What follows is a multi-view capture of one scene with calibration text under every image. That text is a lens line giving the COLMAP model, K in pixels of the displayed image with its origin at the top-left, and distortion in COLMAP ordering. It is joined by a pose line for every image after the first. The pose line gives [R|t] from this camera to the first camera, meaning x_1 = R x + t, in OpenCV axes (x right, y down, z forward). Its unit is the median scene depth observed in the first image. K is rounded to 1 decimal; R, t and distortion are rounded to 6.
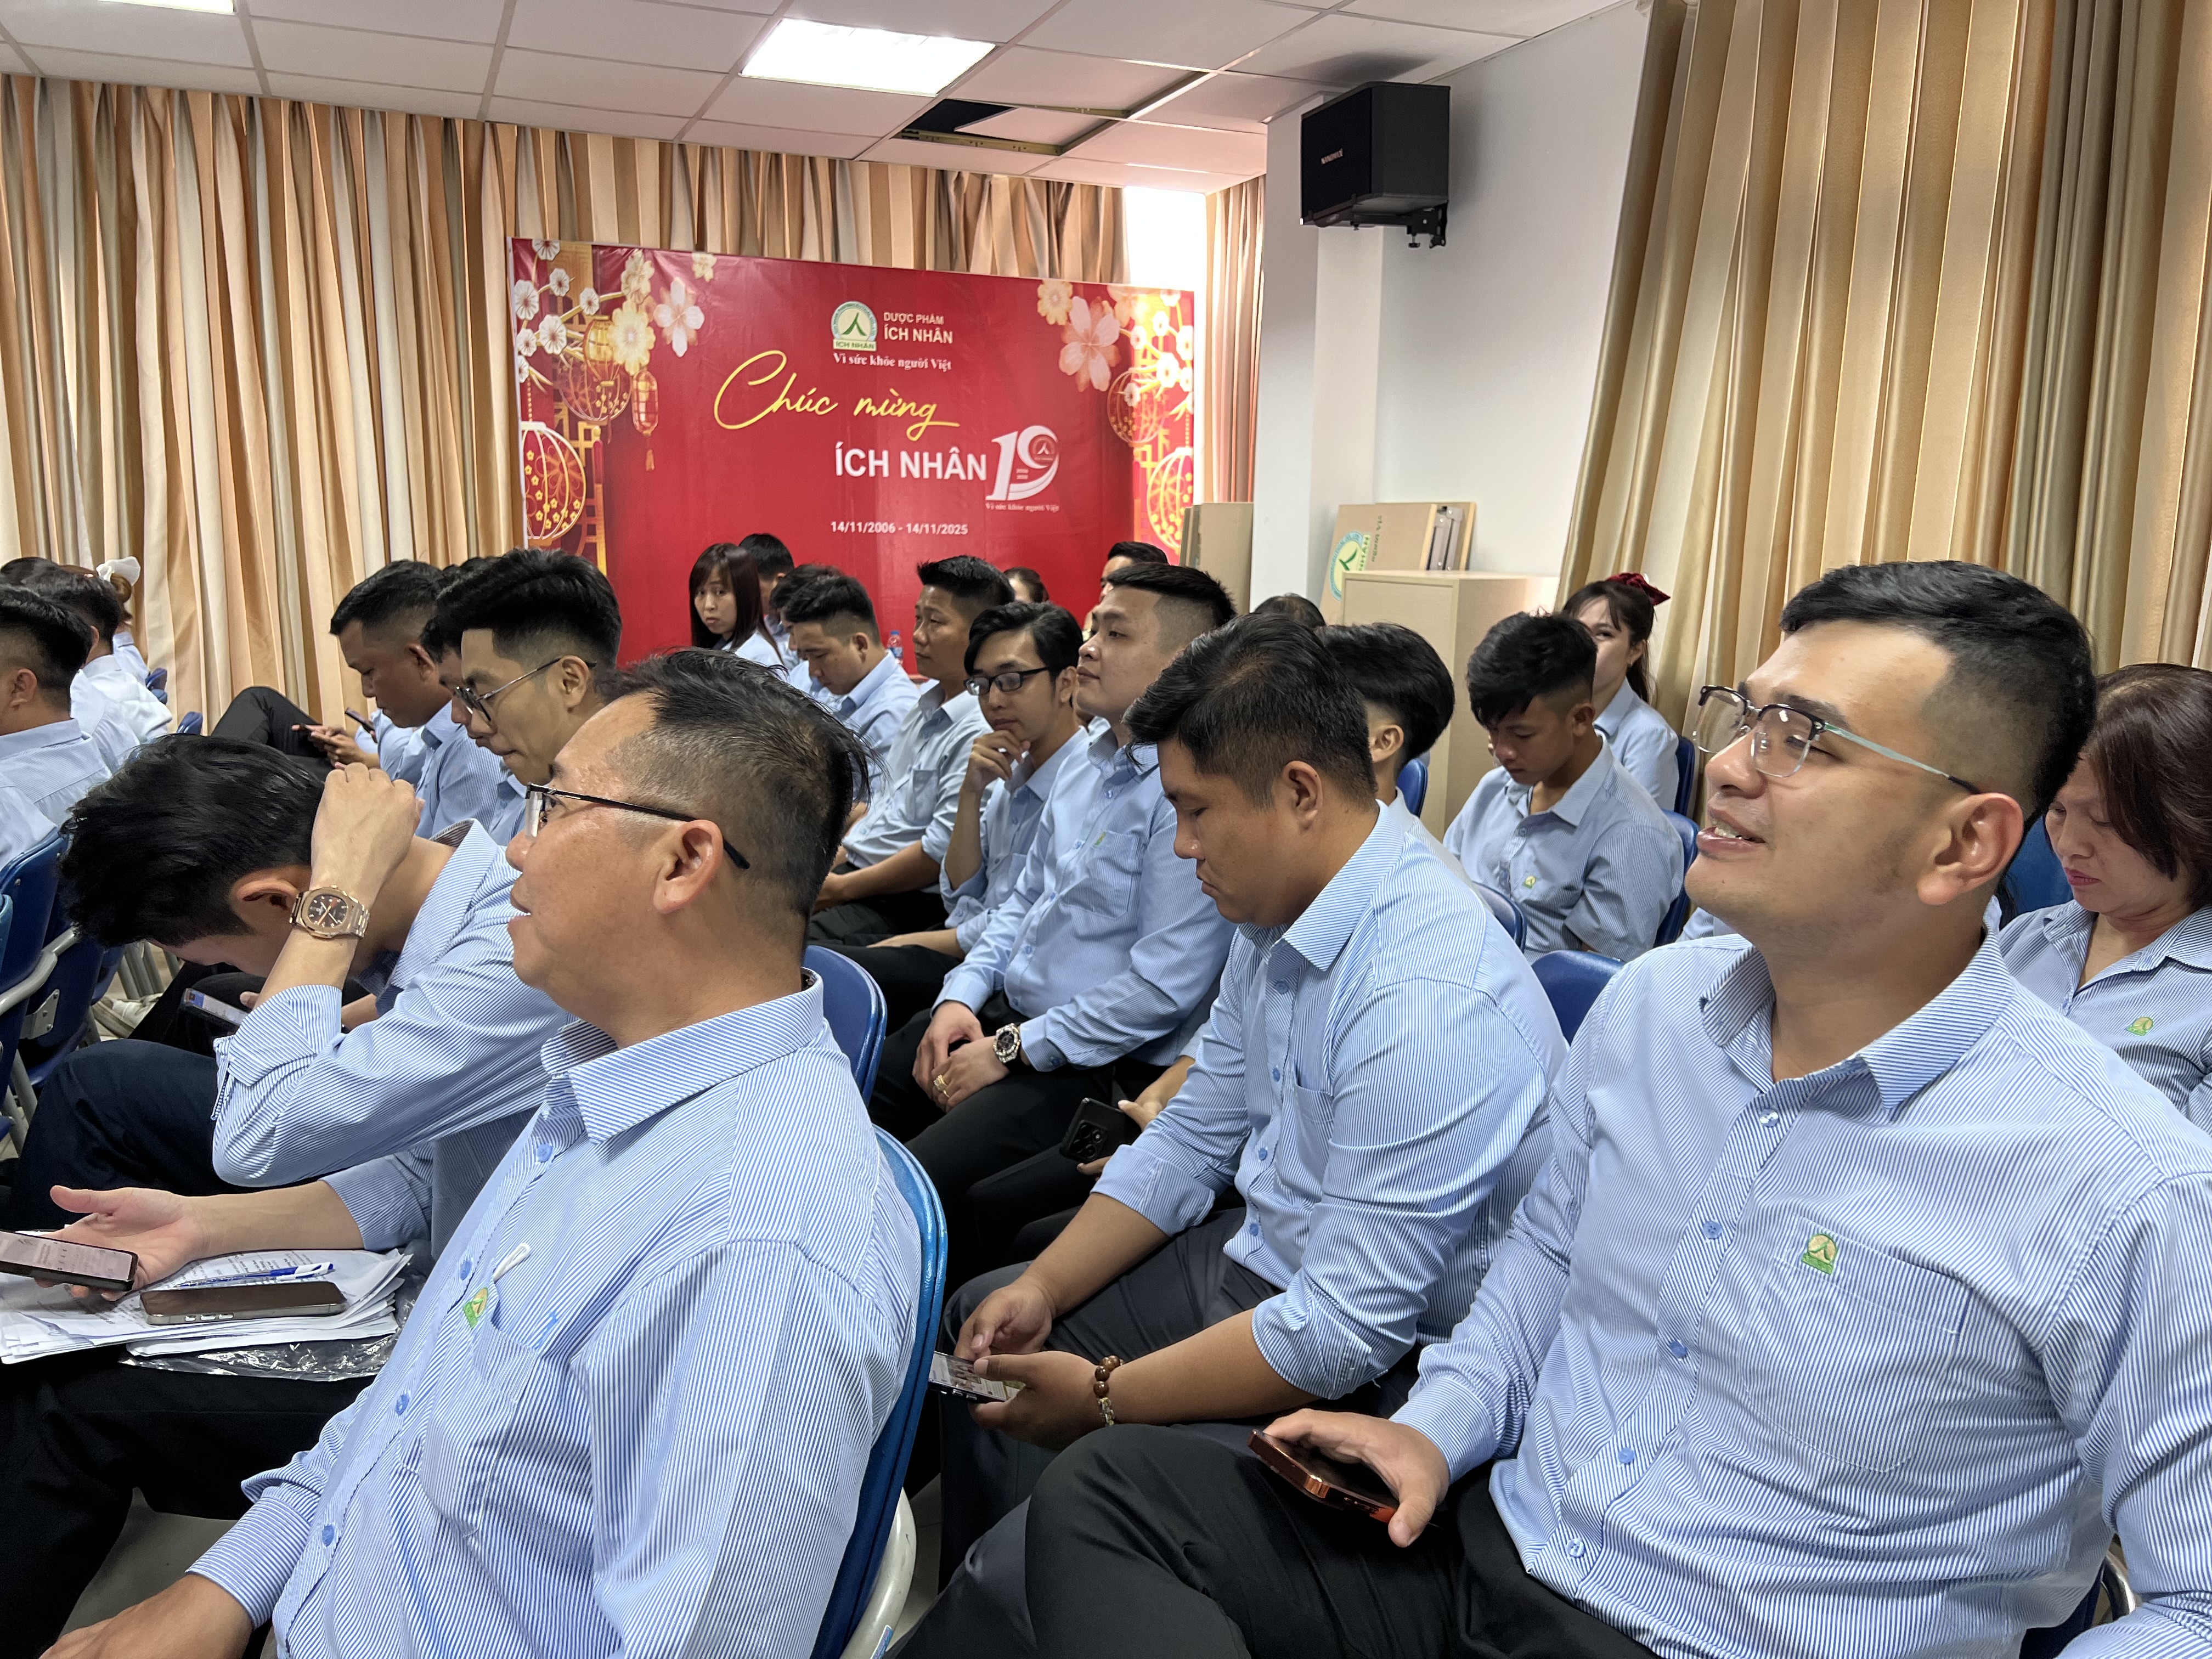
lens RADIAL K [[1664.7, 0, 1091.7], [0, 1664.7, 820.8], [0, 0, 1]] dist [0.054565, -0.061977]
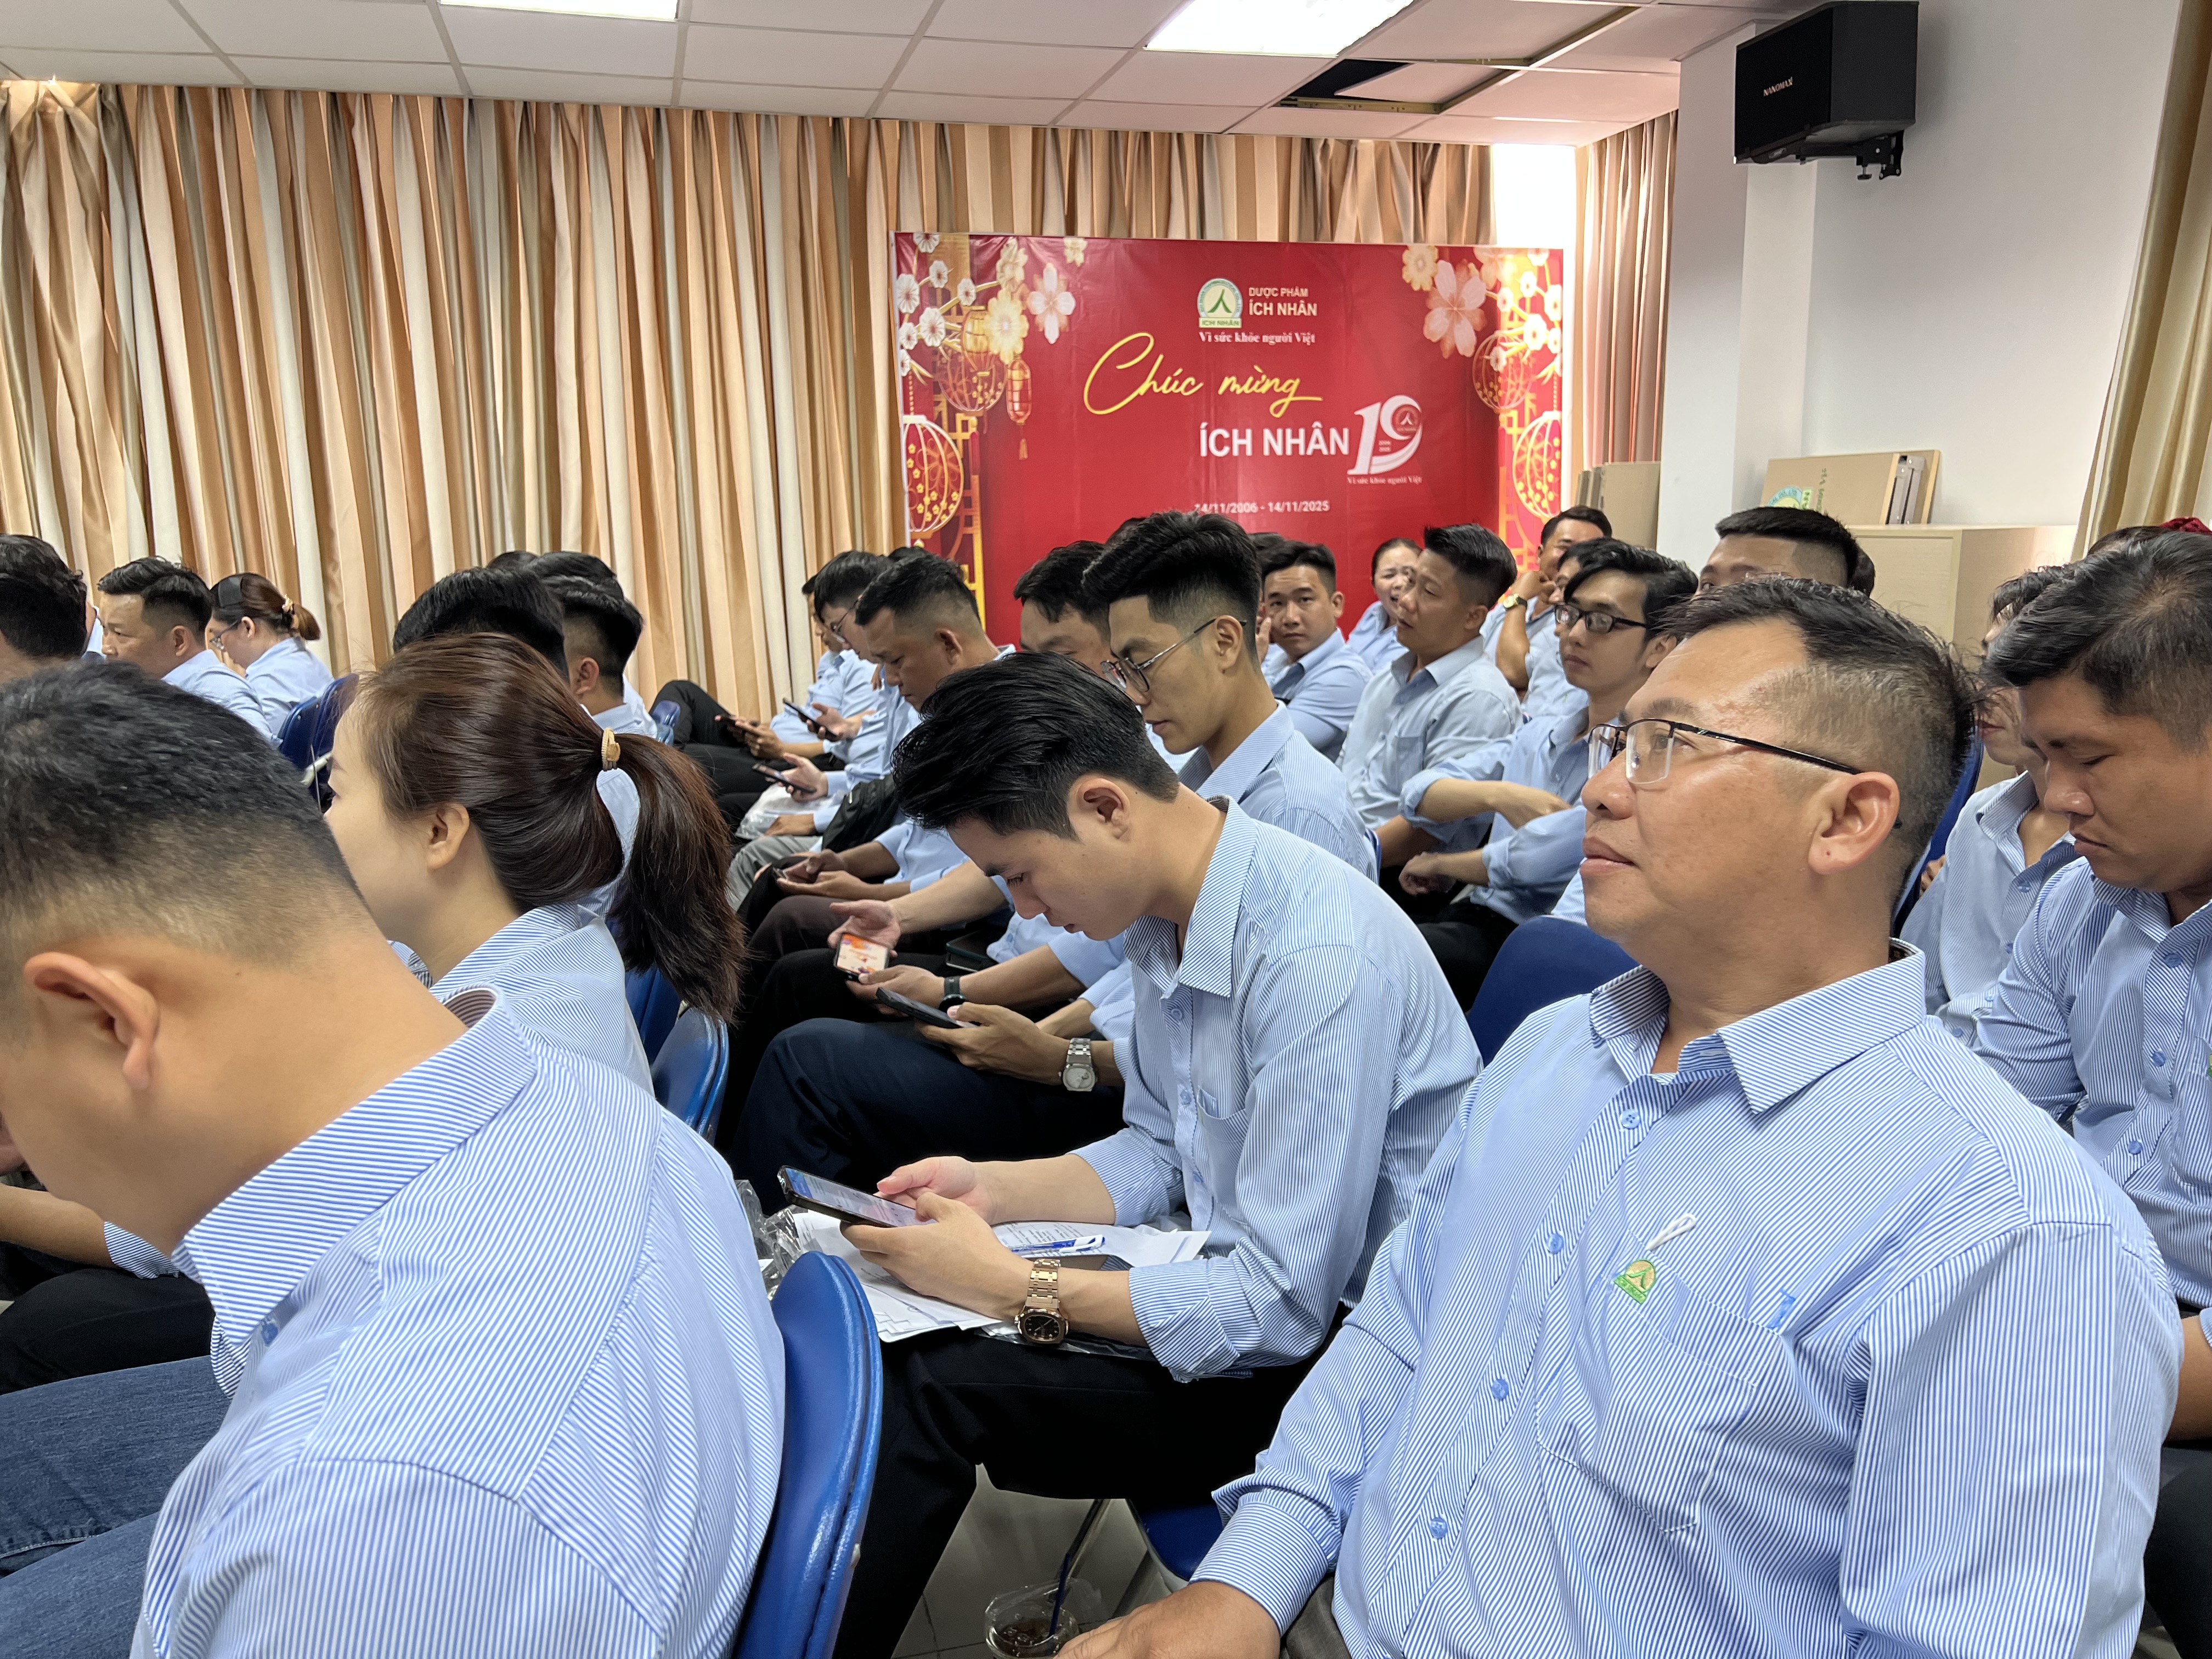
lens RADIAL K [[1664.7, 0, 1083.7], [0, 1664.7, 835.0], [0, 0, 1]] dist [0.054565, -0.061977]
pose [[0.992010, -0.012247, -0.125561, -0.106271], [0.013923, 0.999825, 0.012484, 0.004366], [0.125386, -0.014132, 0.992007, 0.008008]]
